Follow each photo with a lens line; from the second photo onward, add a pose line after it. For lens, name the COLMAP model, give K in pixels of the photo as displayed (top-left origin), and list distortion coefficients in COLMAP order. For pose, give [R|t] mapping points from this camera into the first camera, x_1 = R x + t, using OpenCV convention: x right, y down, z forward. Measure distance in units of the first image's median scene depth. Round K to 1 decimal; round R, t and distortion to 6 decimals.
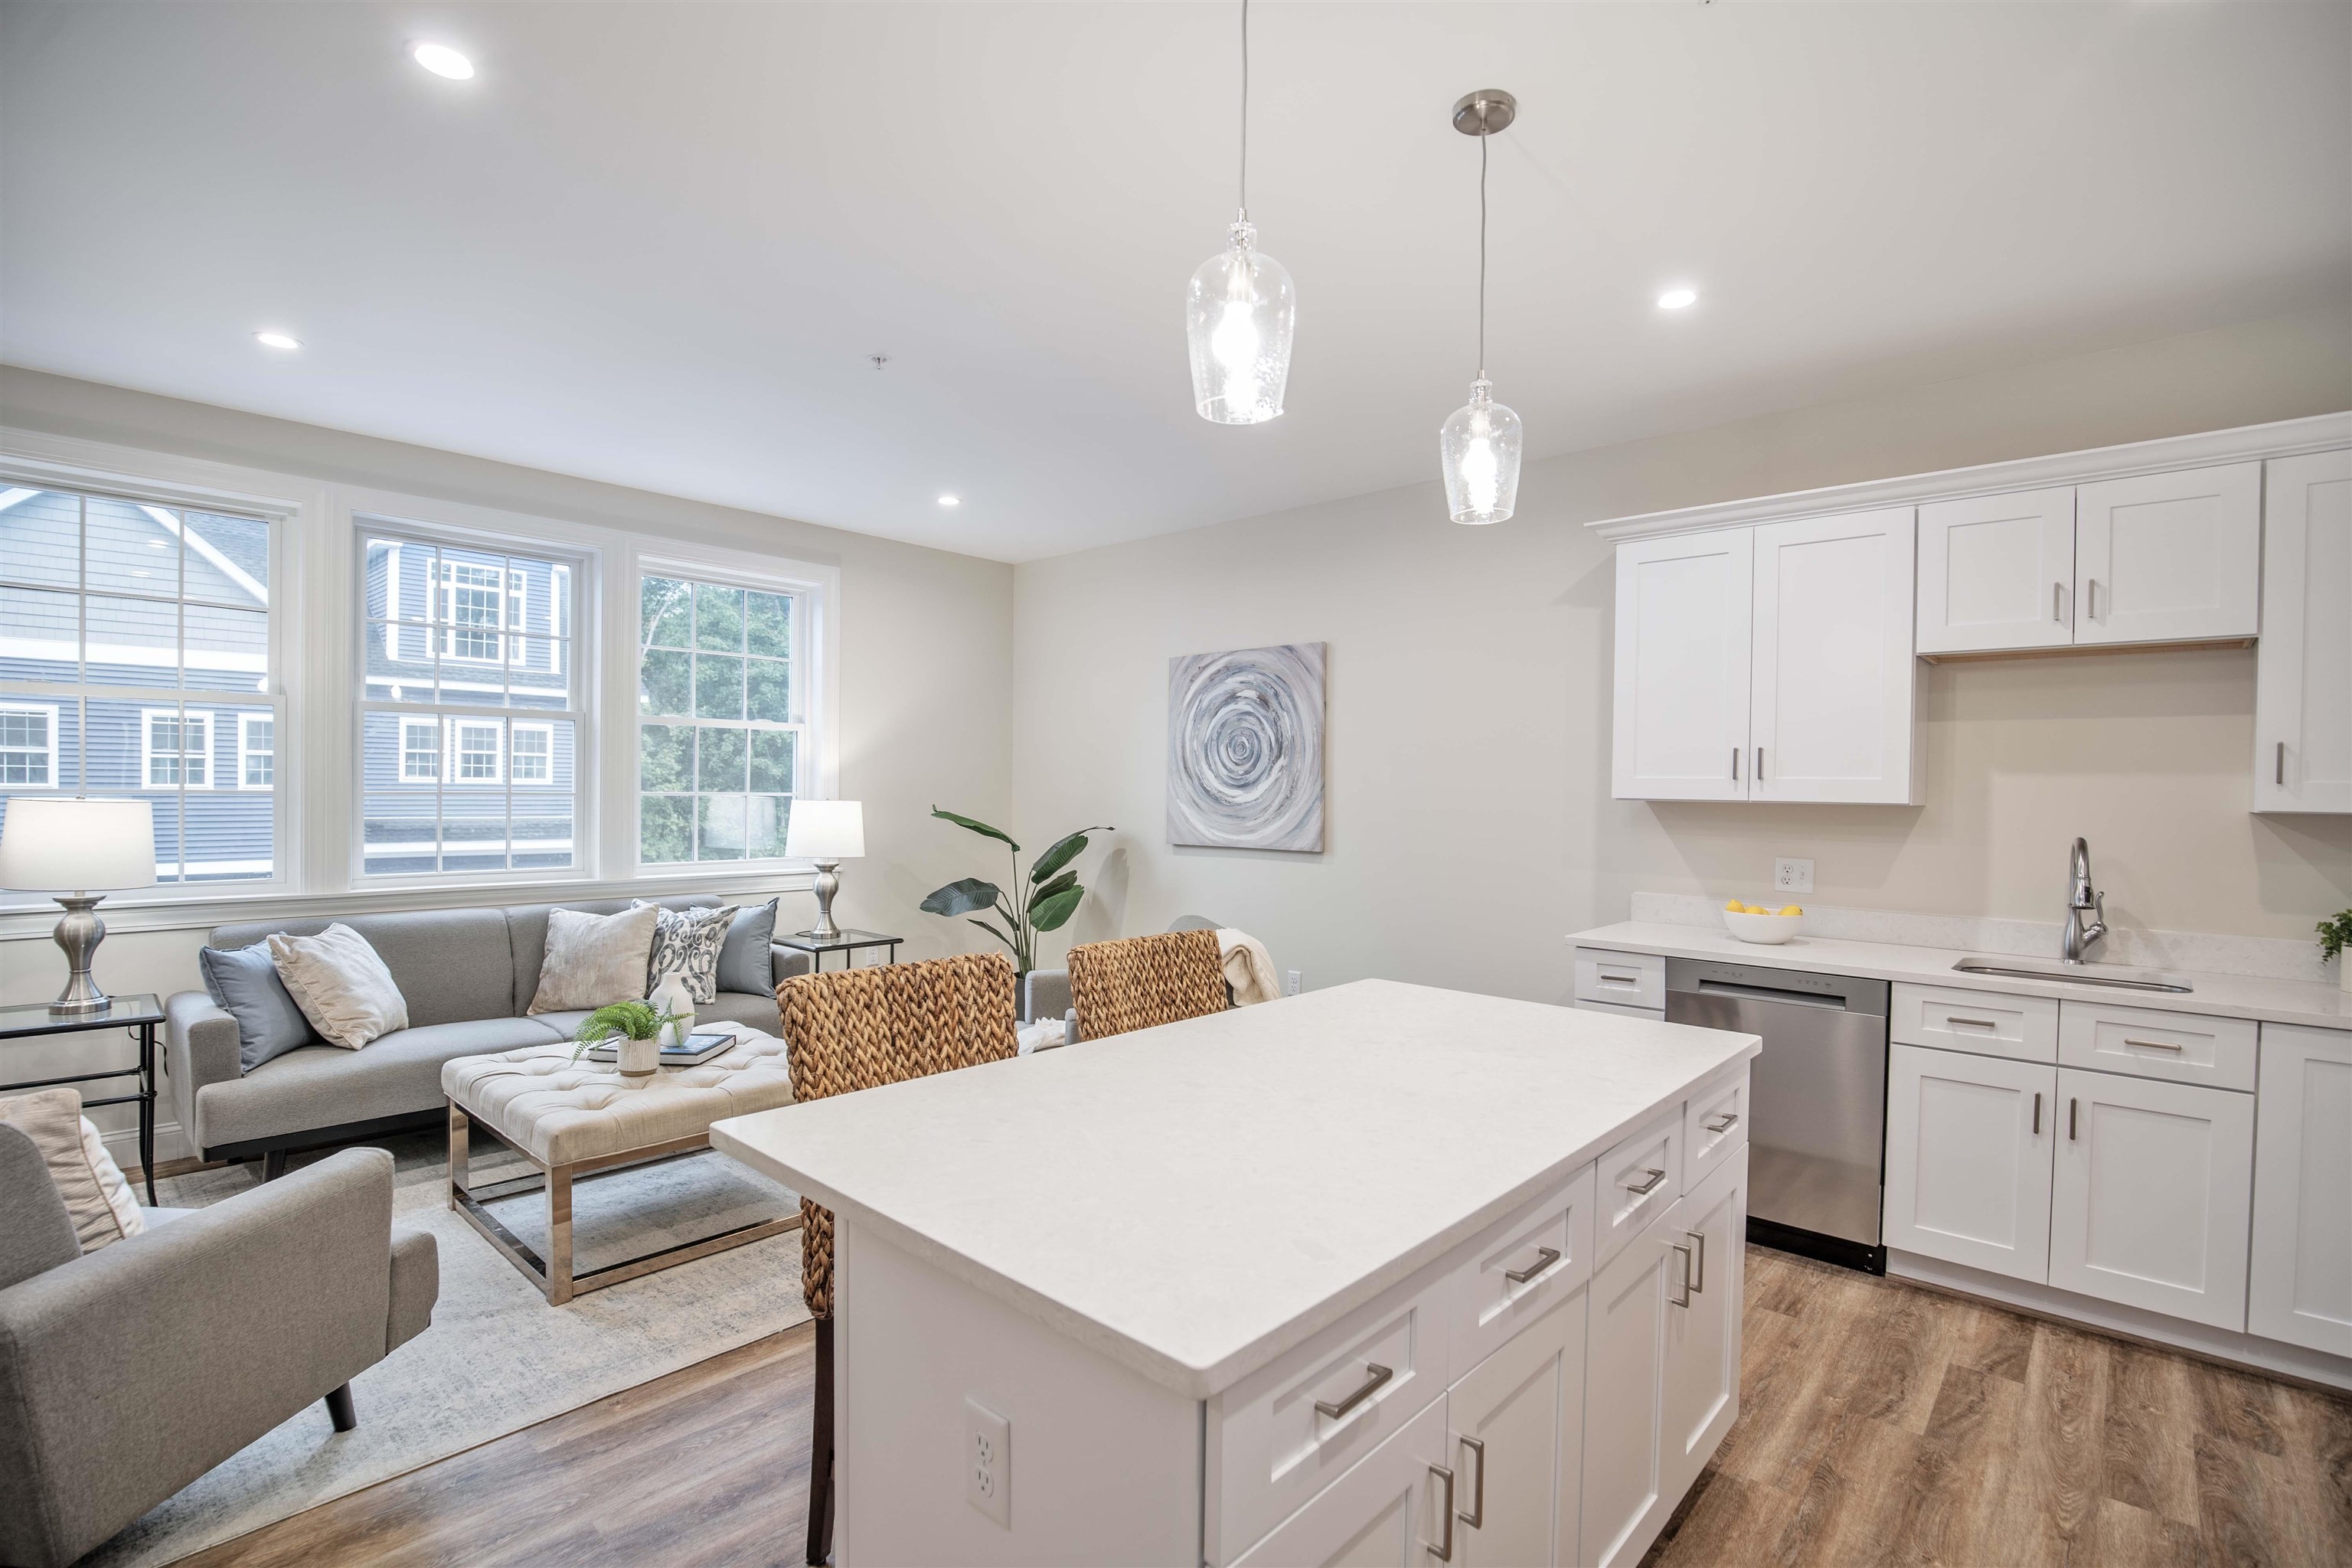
lens RADIAL K [[1115.7, 0, 1182.5], [0, 1115.7, 801.2], [0, 0, 1]] dist [-0.022454, 0.004370]
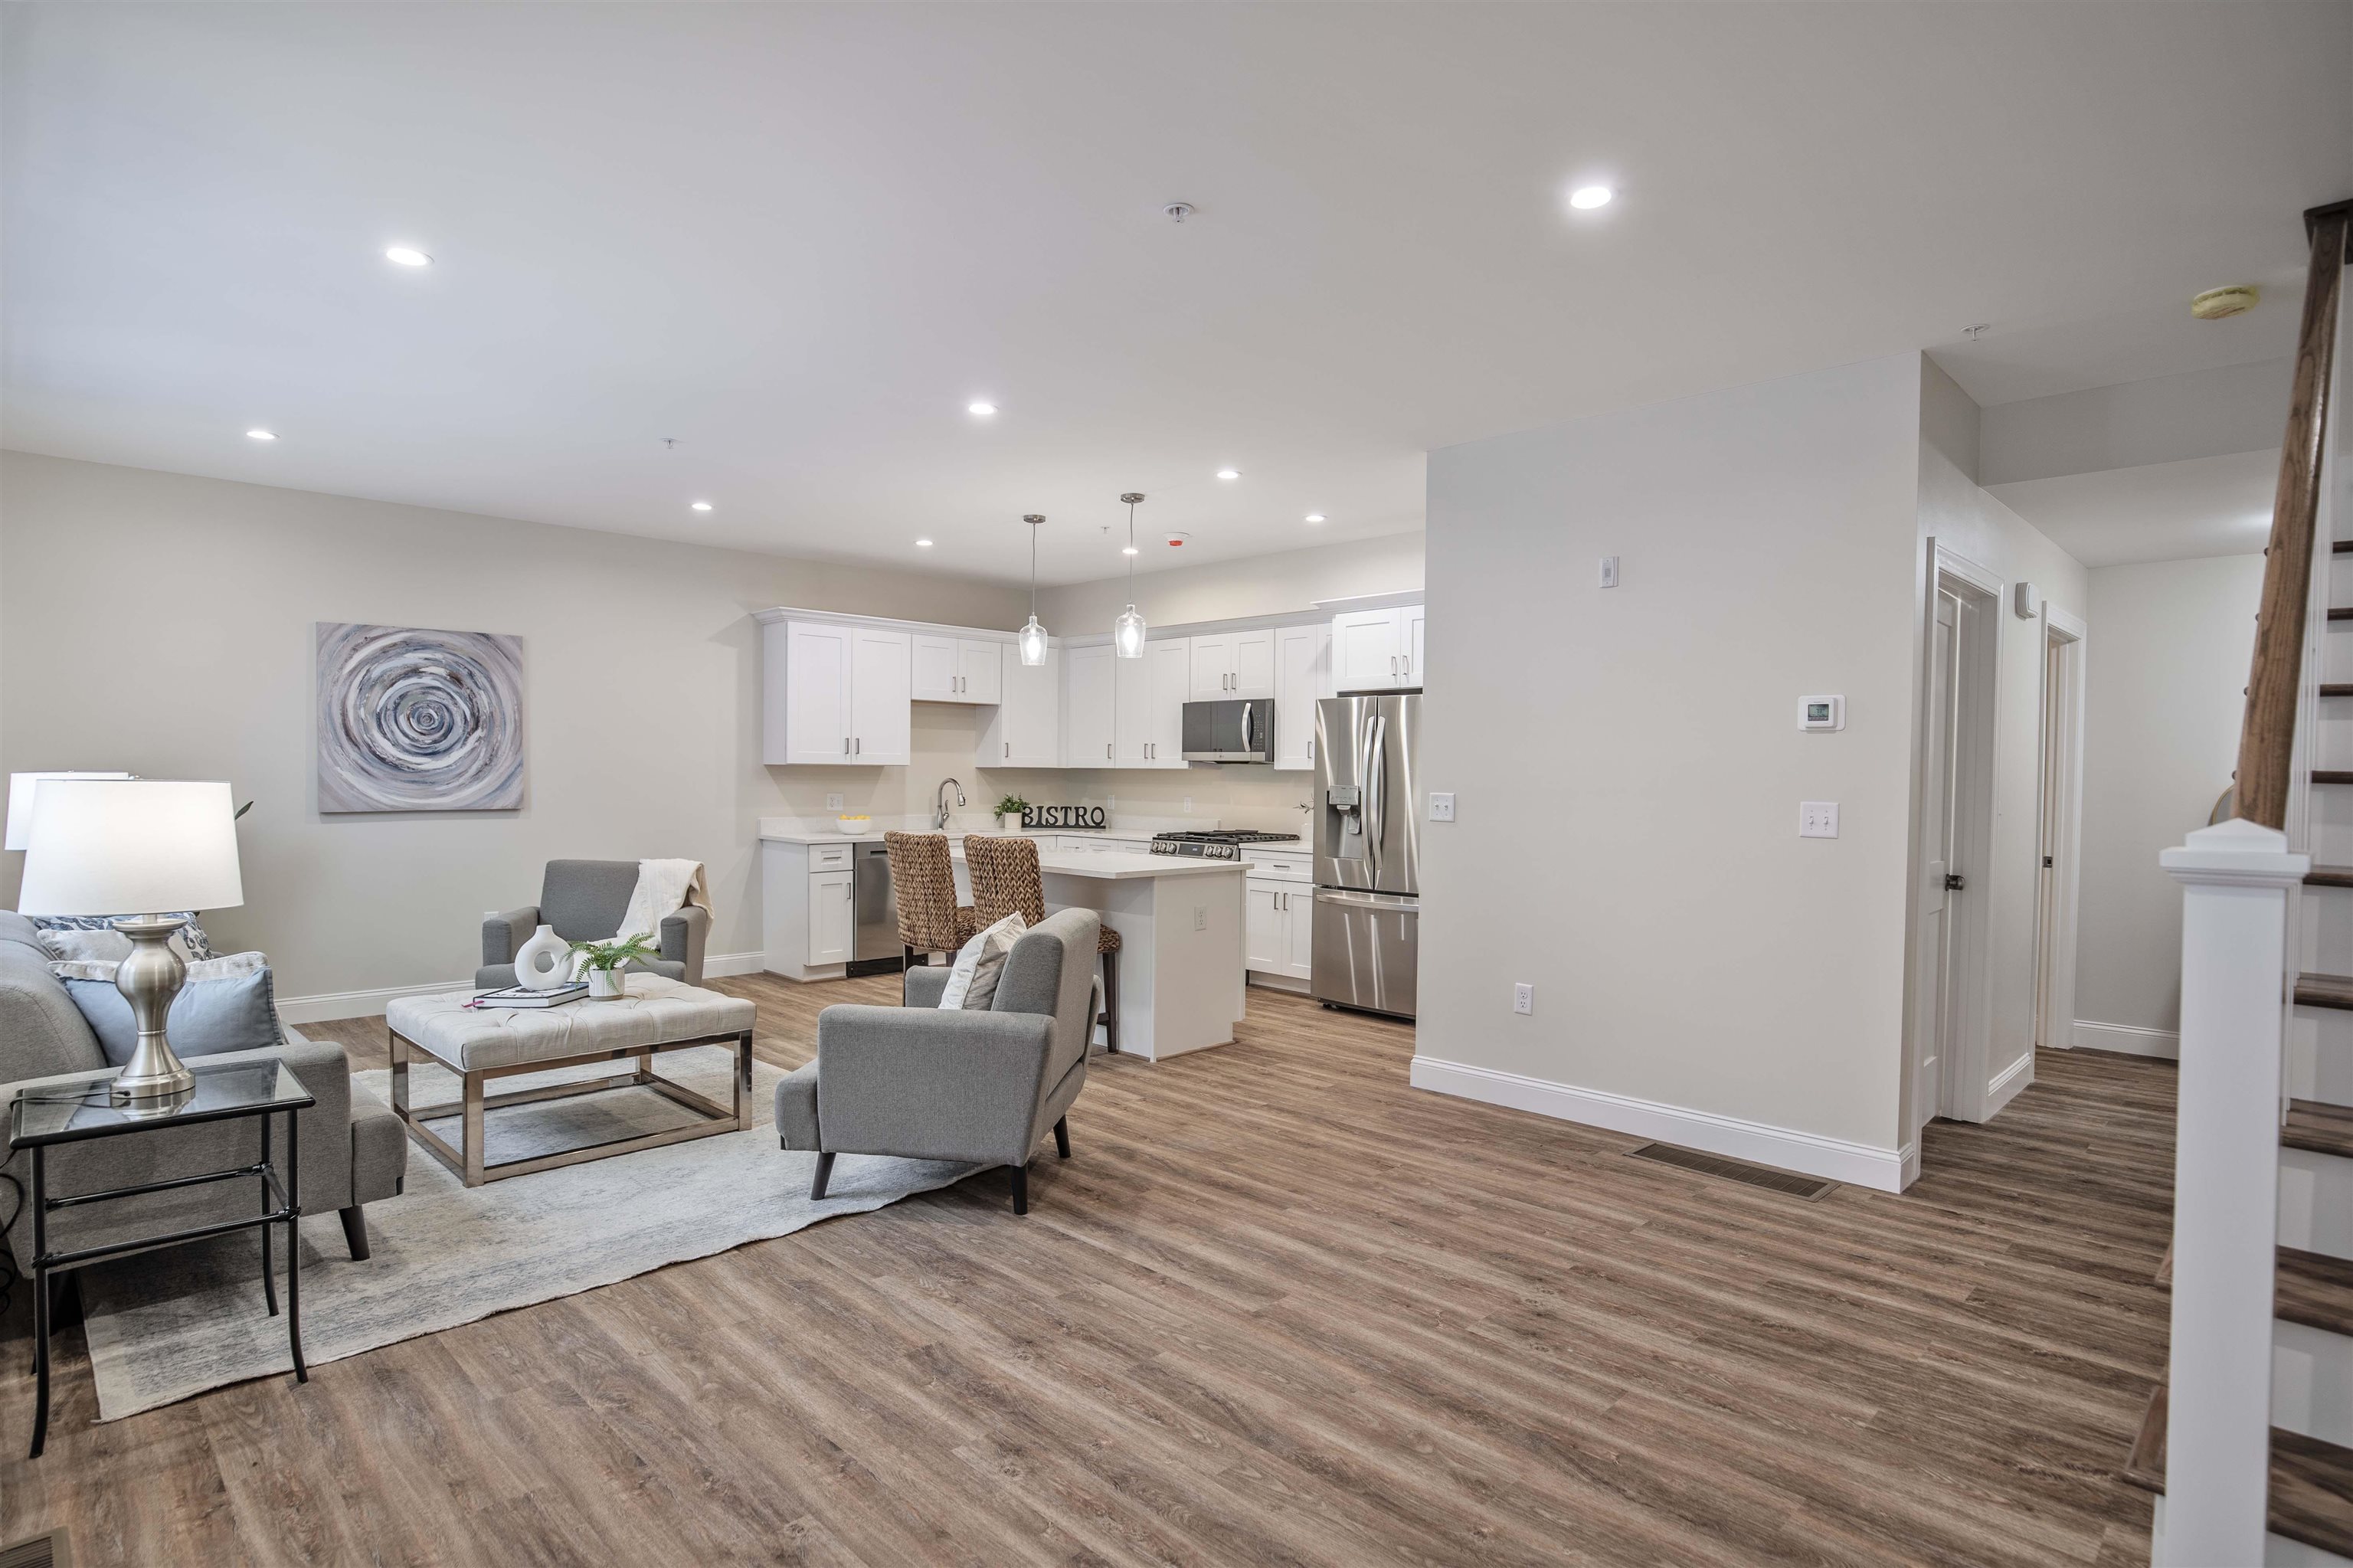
lens RADIAL K [[1216.5, 0, 1179.7], [0, 1216.5, 801.2], [0, 0, 1]] dist [-0.015395, -0.002295]
pose [[0.042426, -0.037035, 0.998413, -1.675415], [0.002879, 0.999313, 0.036946, -0.013781], [-0.999095, 0.001307, 0.042503, 0.316105]]
